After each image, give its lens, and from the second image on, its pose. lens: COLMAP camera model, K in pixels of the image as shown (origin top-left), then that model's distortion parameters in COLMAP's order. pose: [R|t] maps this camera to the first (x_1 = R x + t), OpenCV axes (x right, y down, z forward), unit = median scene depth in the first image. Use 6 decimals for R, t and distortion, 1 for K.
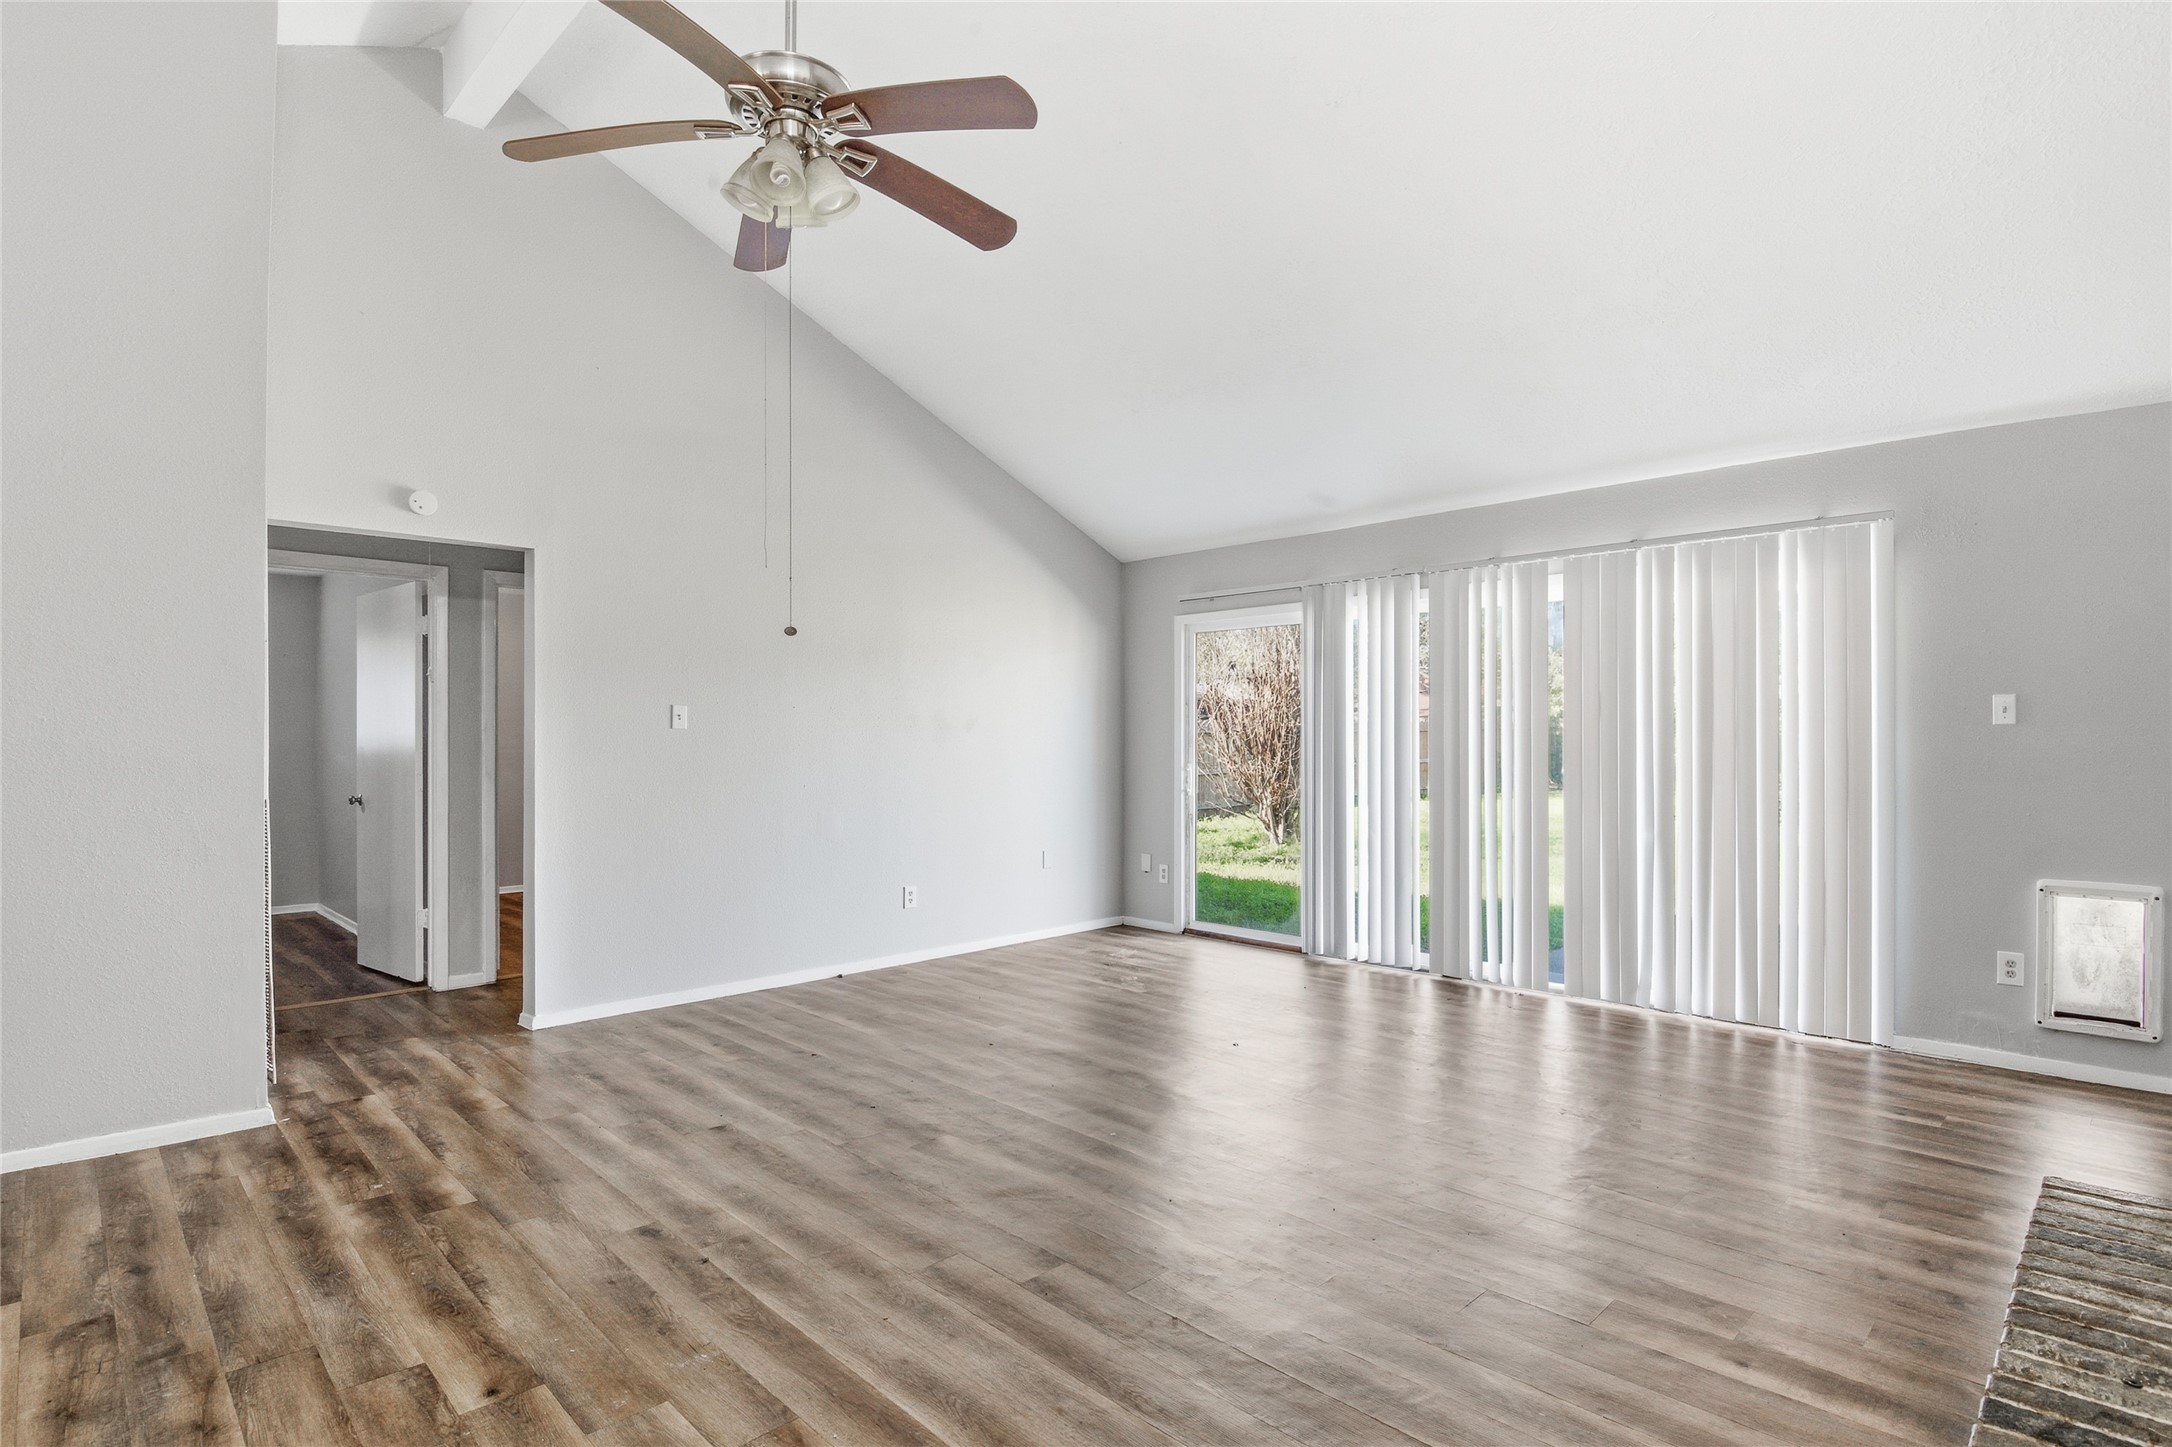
lens RADIAL K [[1079.0, 0, 1083.5], [0, 1079.0, 733.8], [0, 0, 1]] dist [-0.014797, -0.002729]
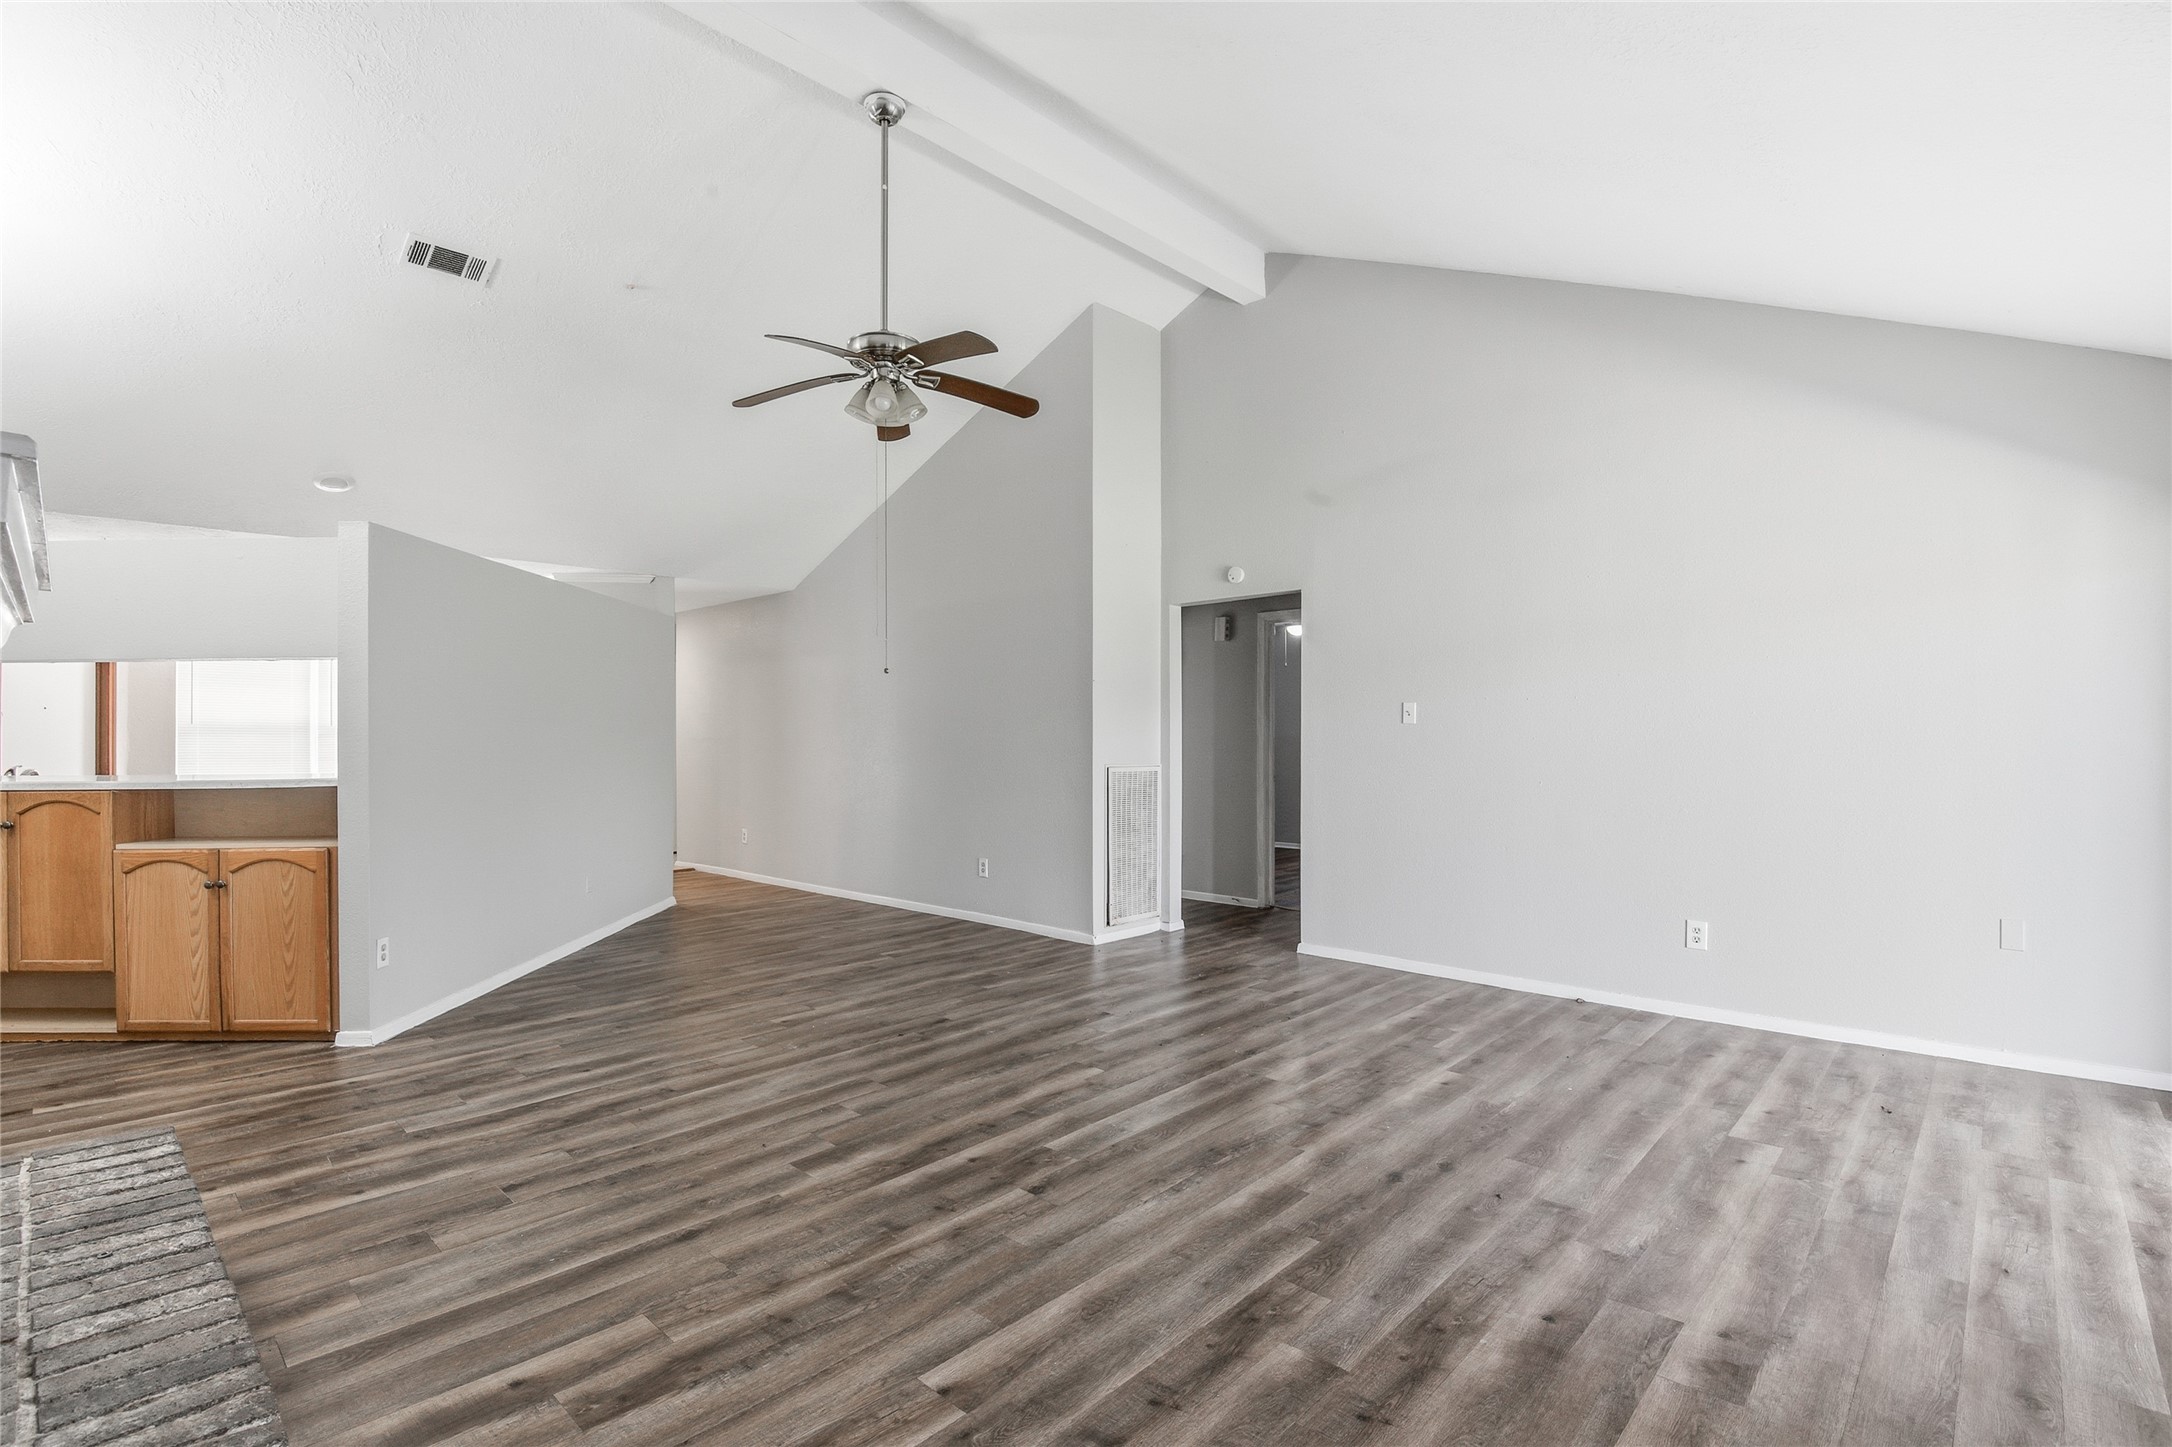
lens RADIAL K [[1002.7, 0, 1076.9], [0, 1002.7, 726.0], [0, 0, 1]] dist [-0.002832, -0.003165]
pose [[0.041940, -0.005606, -0.999104, 0.795140], [0.007165, 0.999960, -0.005310, 0.000509], [0.999094, -0.006936, 0.041979, 0.756661]]
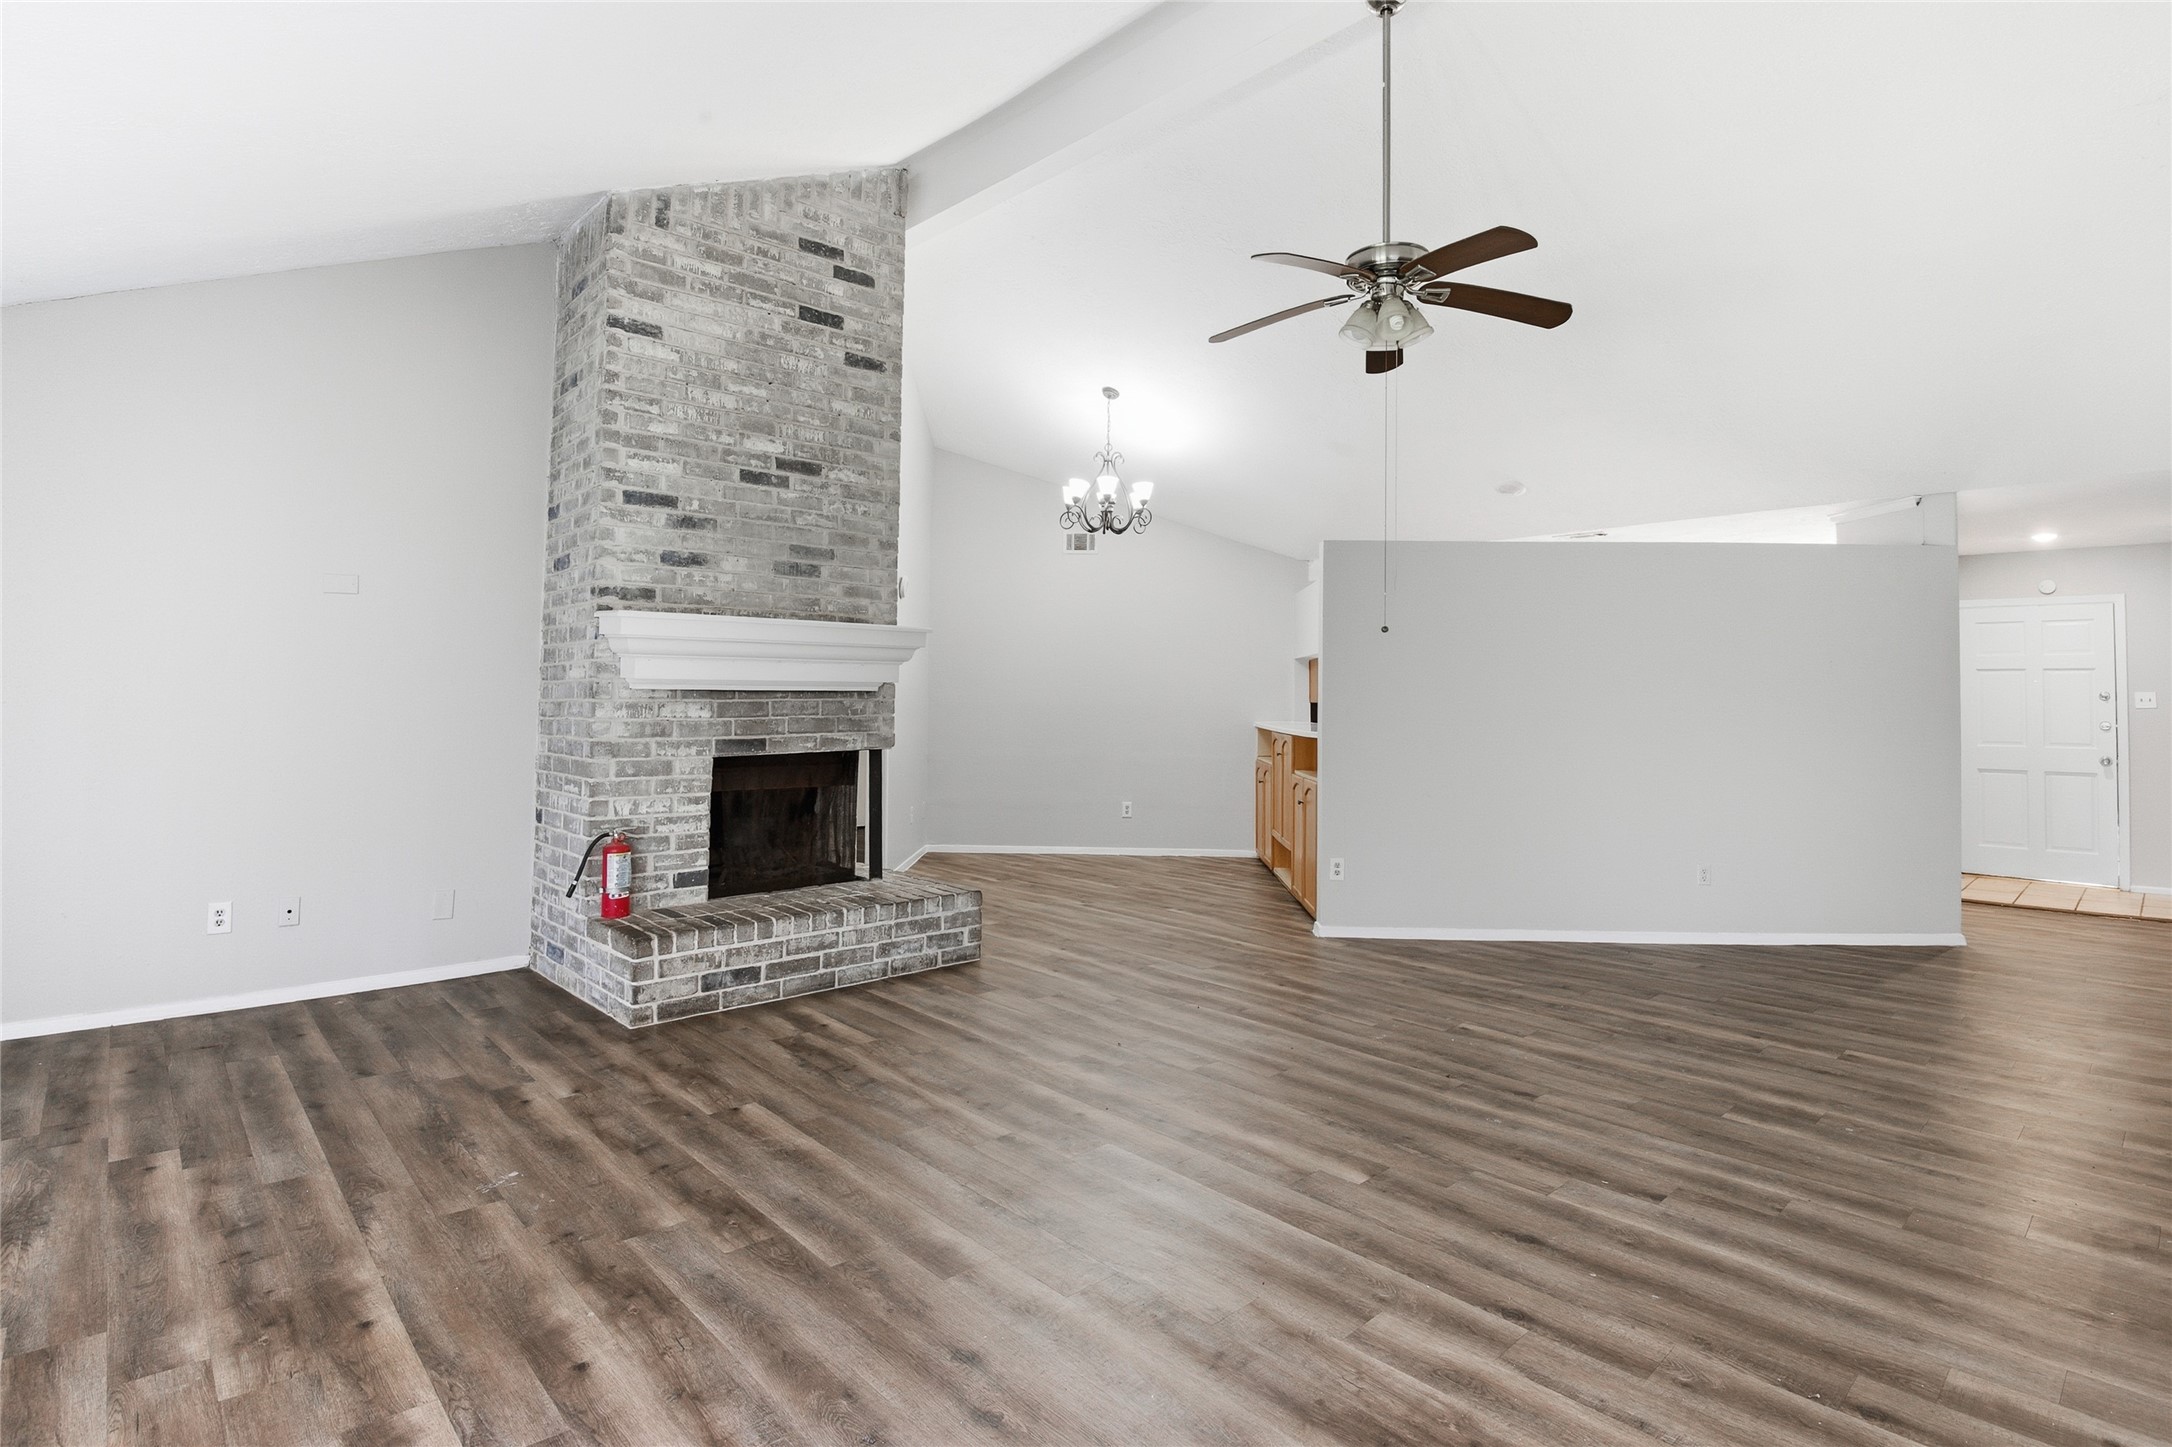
lens RADIAL K [[1069.8, 0, 1097.8], [0, 1069.8, 666.4], [0, 0, 1]] dist [-0.009409, -0.002176]
pose [[-0.999823, -0.012116, 0.014427, 0.056735], [-0.012594, 0.999358, -0.033536, 0.004430], [-0.014011, -0.033712, -0.999333, 1.499338]]
